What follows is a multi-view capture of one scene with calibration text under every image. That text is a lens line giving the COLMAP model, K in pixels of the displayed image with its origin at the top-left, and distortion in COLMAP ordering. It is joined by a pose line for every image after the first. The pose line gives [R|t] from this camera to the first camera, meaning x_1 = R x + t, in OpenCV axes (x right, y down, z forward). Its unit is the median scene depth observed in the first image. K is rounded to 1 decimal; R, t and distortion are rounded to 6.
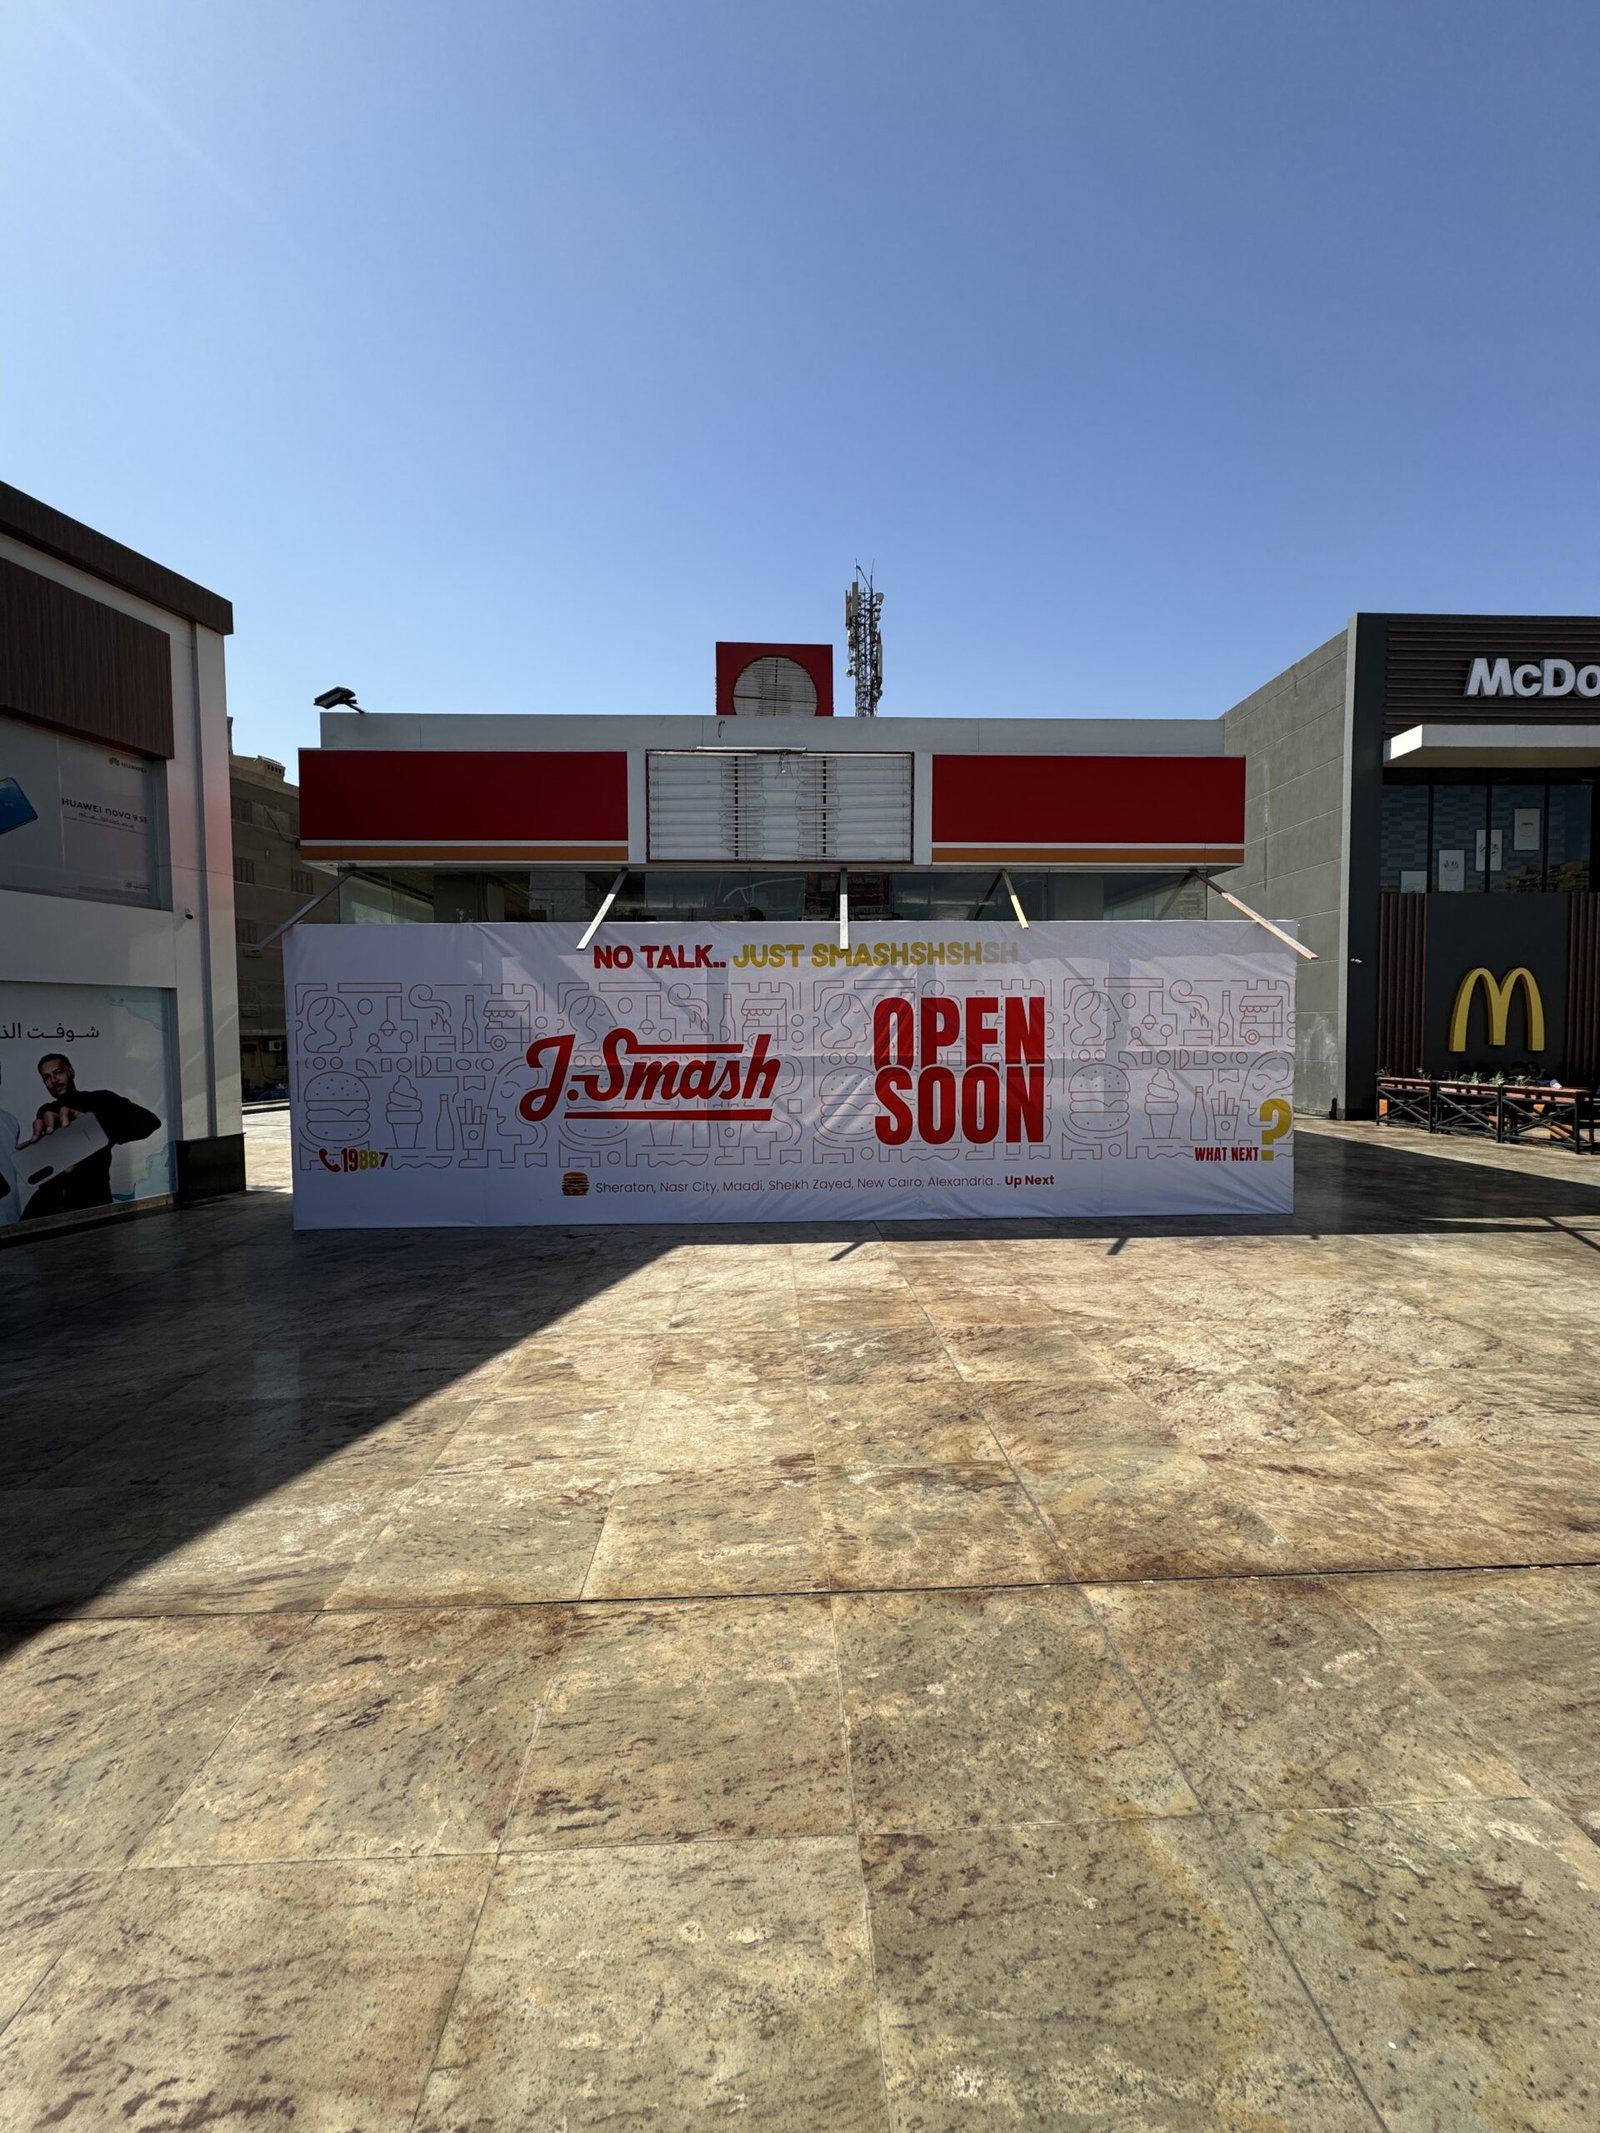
lens RADIAL K [[843.5, 0, 800.0], [0, 843.5, 1066.5], [0, 0, 1]] dist [-0.002080, 0.000580]
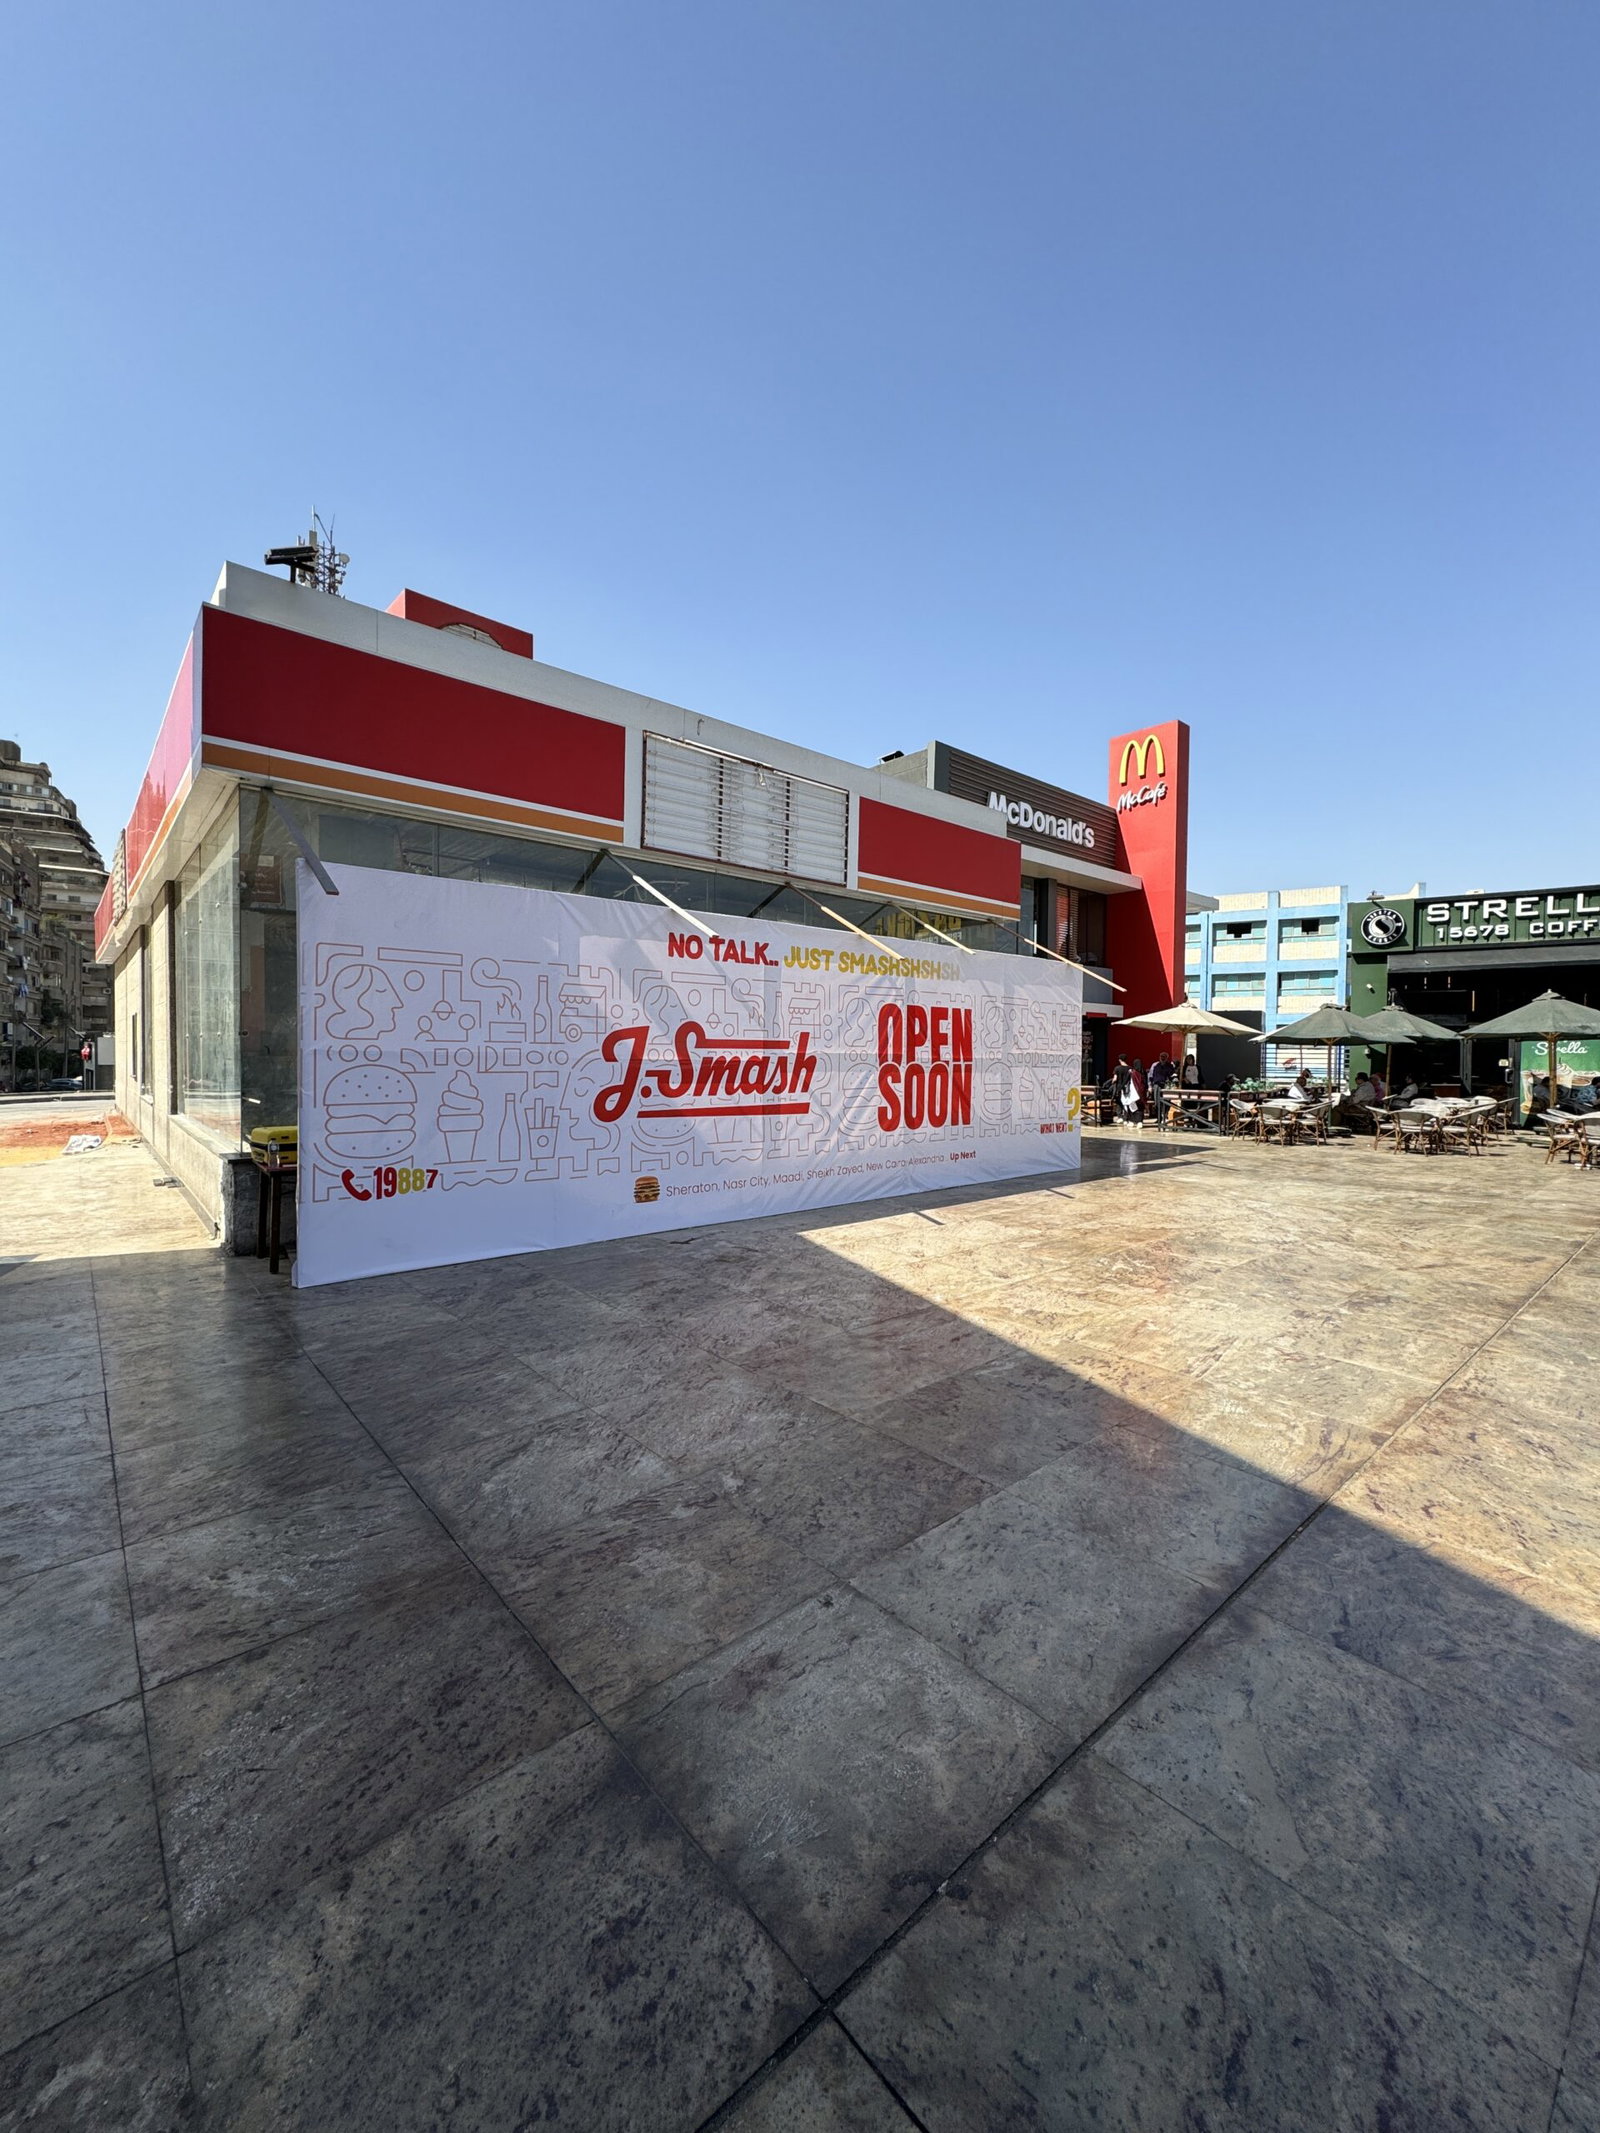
lens RADIAL K [[842.9, 0, 800.0], [0, 842.9, 1066.5], [0, 0, 1]] dist [-0.001774, 0.000451]
pose [[0.781010, 0.003786, 0.624507, -0.711029], [0.012473, 0.999688, -0.021659, 0.028090], [-0.624394, 0.024706, 0.780719, 0.178931]]
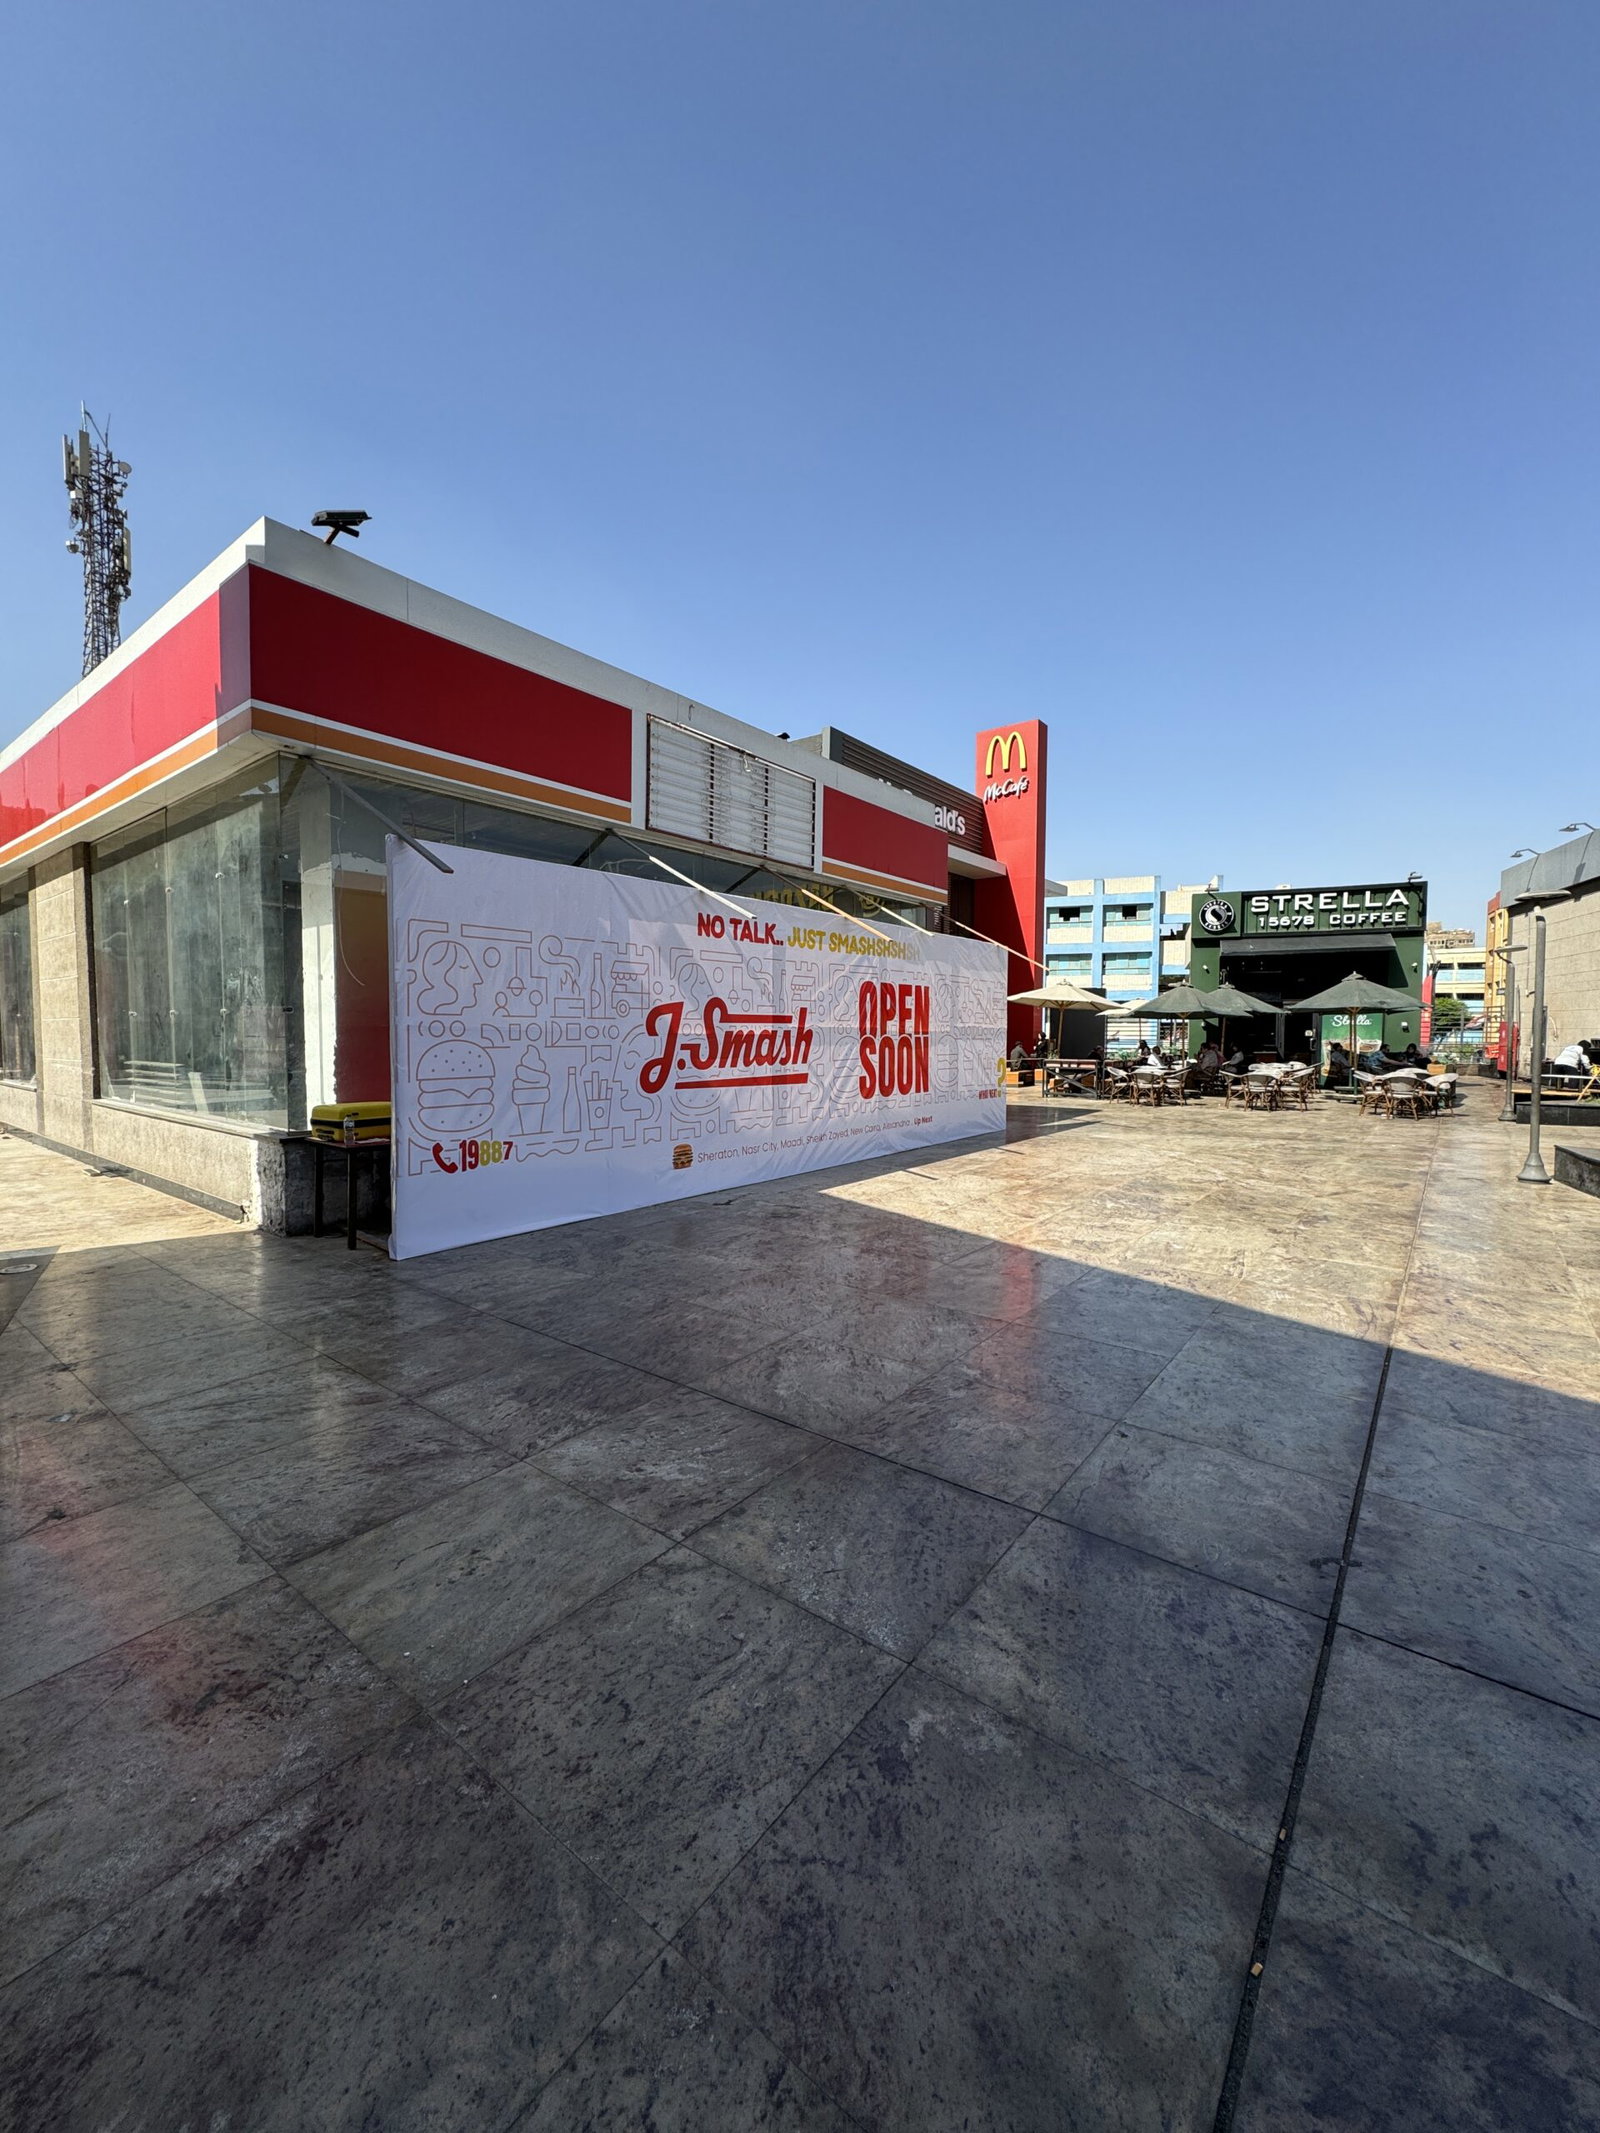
lens RADIAL K [[842.9, 0, 800.0], [0, 842.9, 1066.5], [0, 0, 1]] dist [-0.001774, 0.000451]
pose [[0.647483, -0.024462, 0.761687, -0.917851], [0.026098, 0.999610, 0.009918, 0.030143], [-0.761633, 0.013457, 0.647869, 0.268899]]
